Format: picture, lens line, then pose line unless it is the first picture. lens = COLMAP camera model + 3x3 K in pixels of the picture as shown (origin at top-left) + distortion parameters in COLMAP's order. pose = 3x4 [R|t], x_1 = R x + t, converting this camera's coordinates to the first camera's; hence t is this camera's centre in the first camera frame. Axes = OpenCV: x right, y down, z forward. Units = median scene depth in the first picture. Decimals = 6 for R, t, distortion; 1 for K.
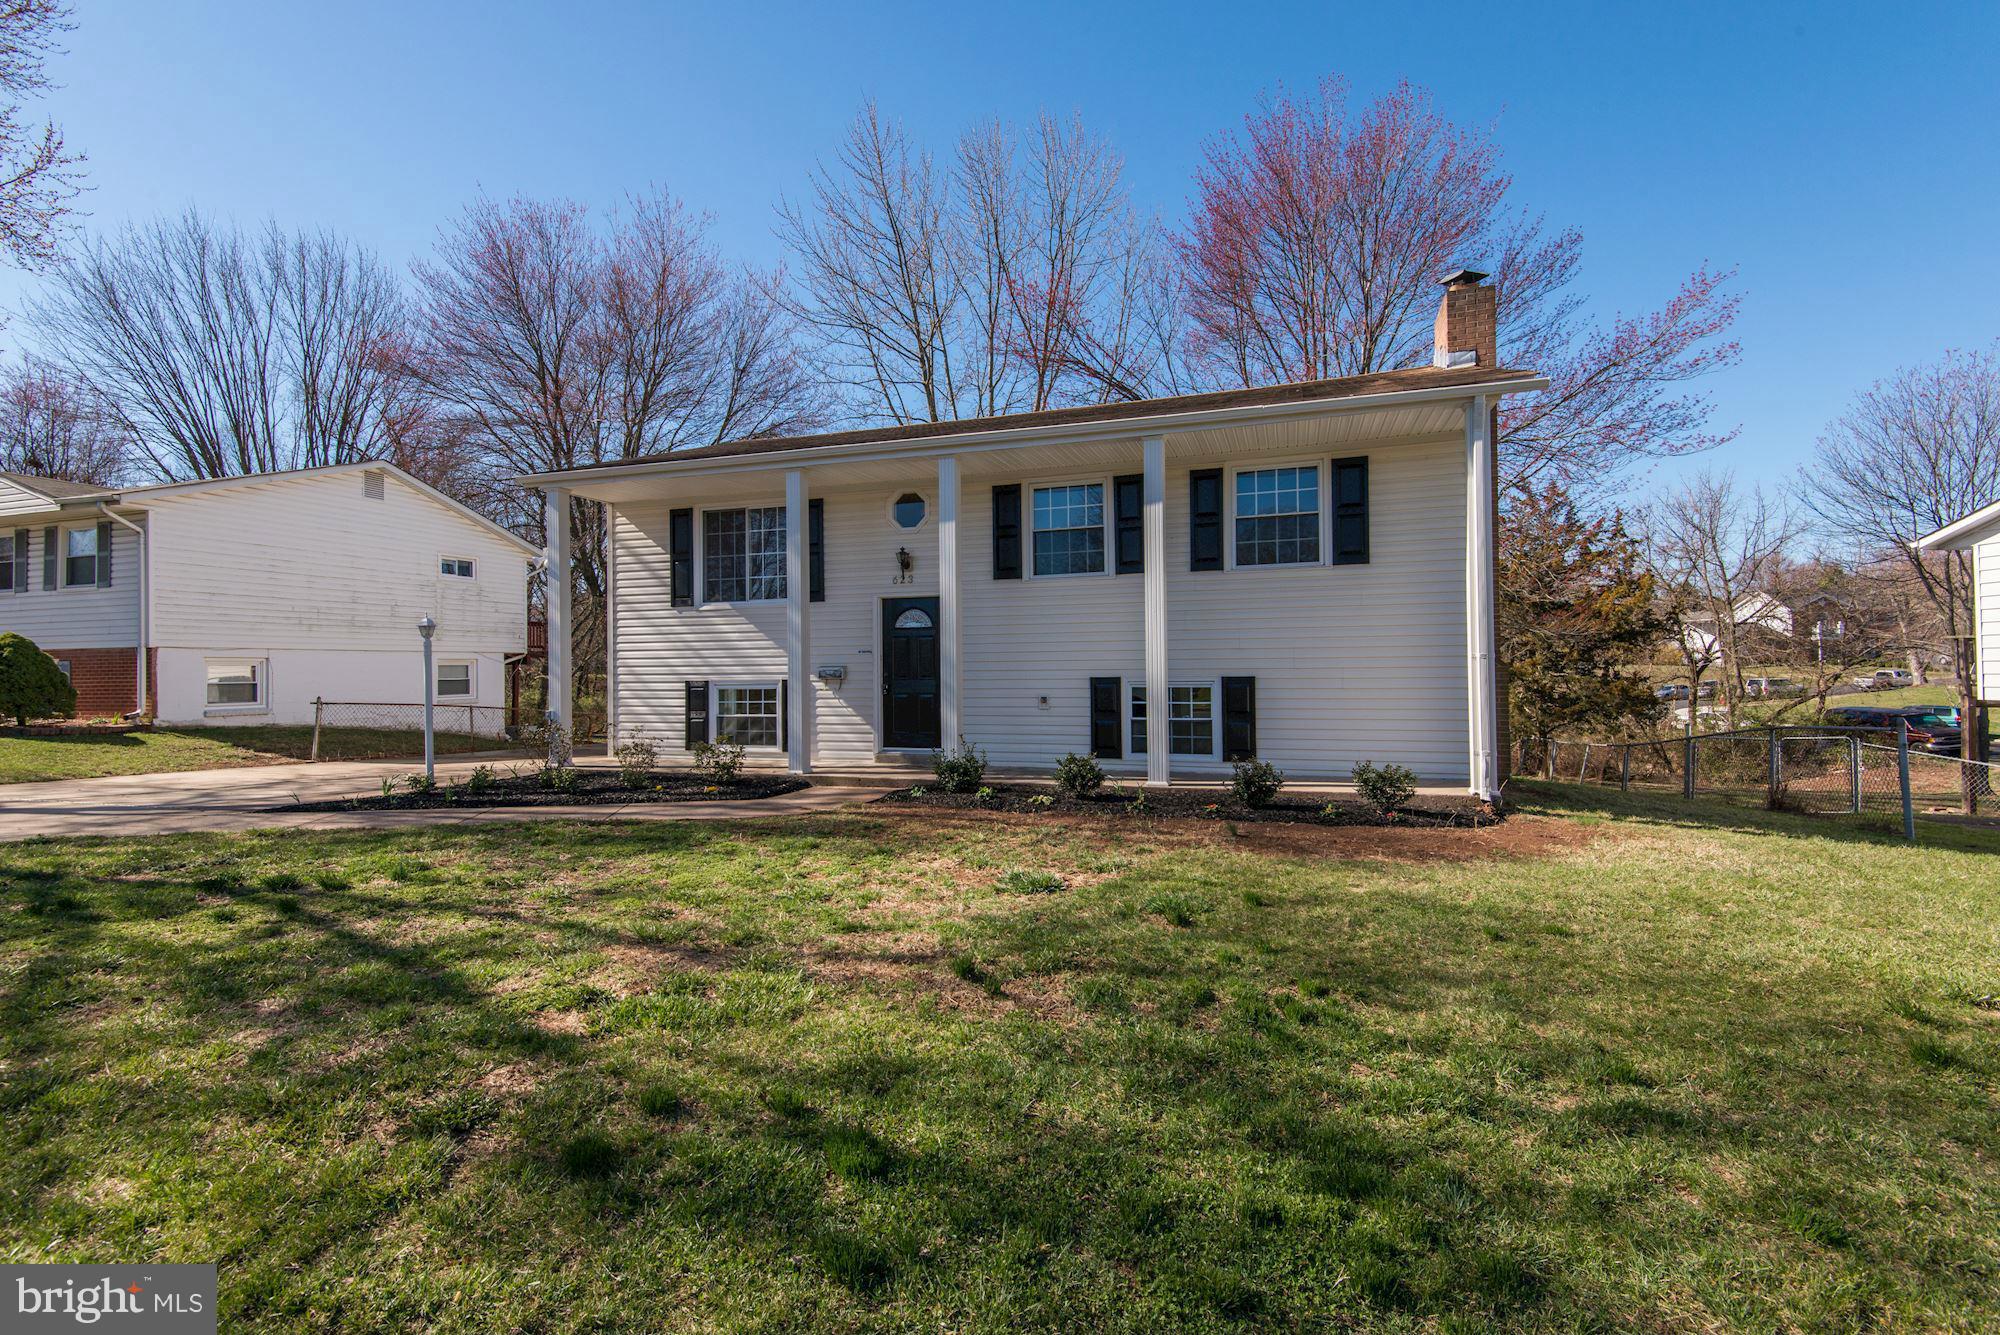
lens RADIAL K [[875.1, 0, 996.3], [0, 875.1, 656.4], [0, 0, 1]] dist [0.007695, -0.000134]
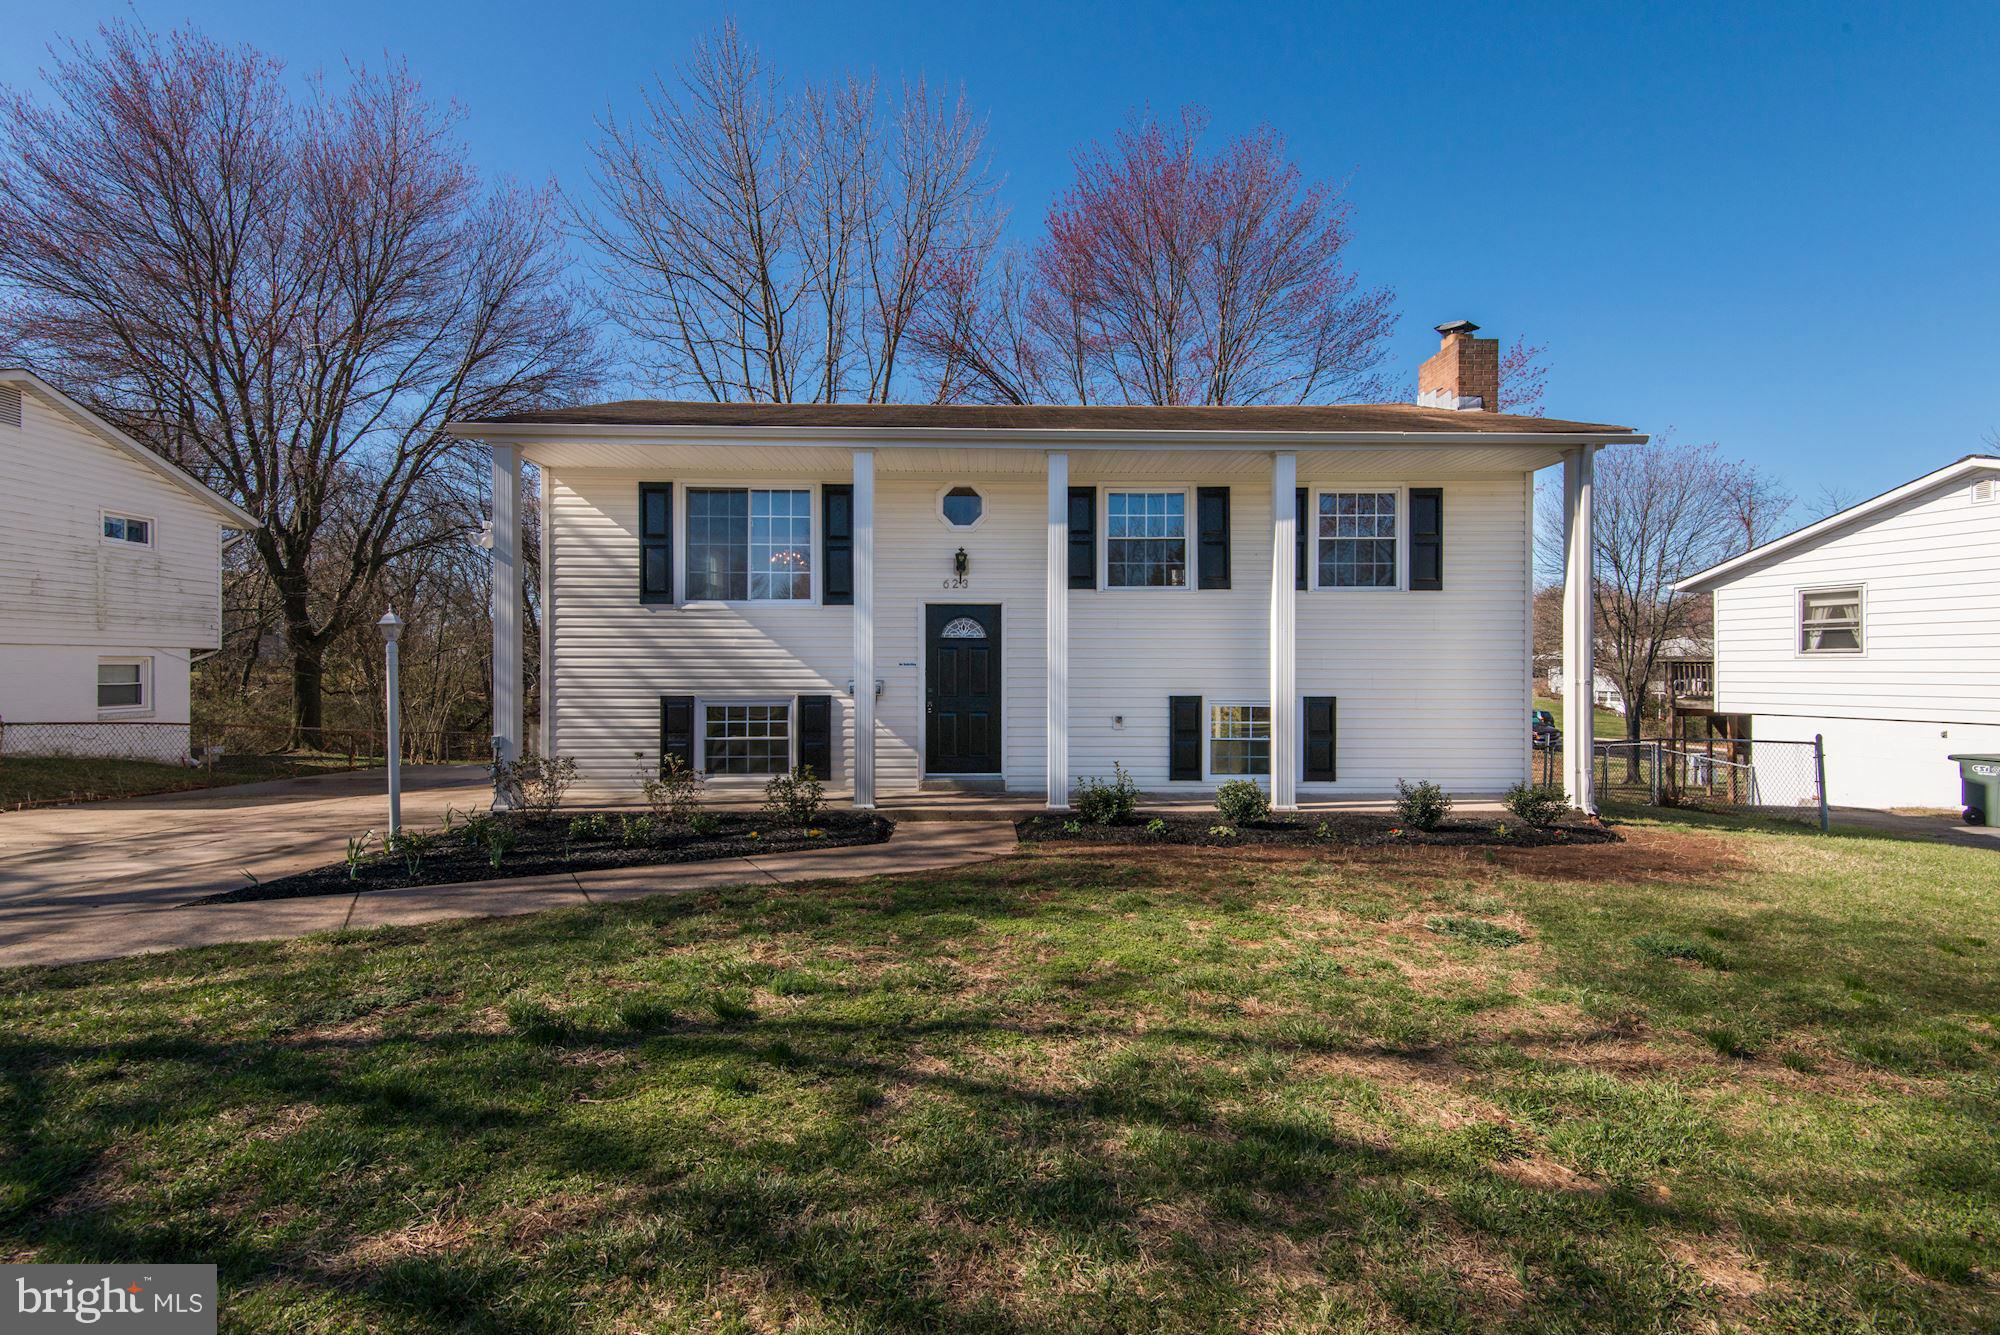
lens RADIAL K [[910.0, 0, 1004.9], [0, 910.0, 666.1], [0, 0, 1]] dist [0.003339, -0.000763]
pose [[0.945837, 0.013516, 0.324360, -0.352166], [-0.016490, 0.999843, 0.006423, -0.011084], [-0.324222, -0.011424, 0.945912, 0.110646]]
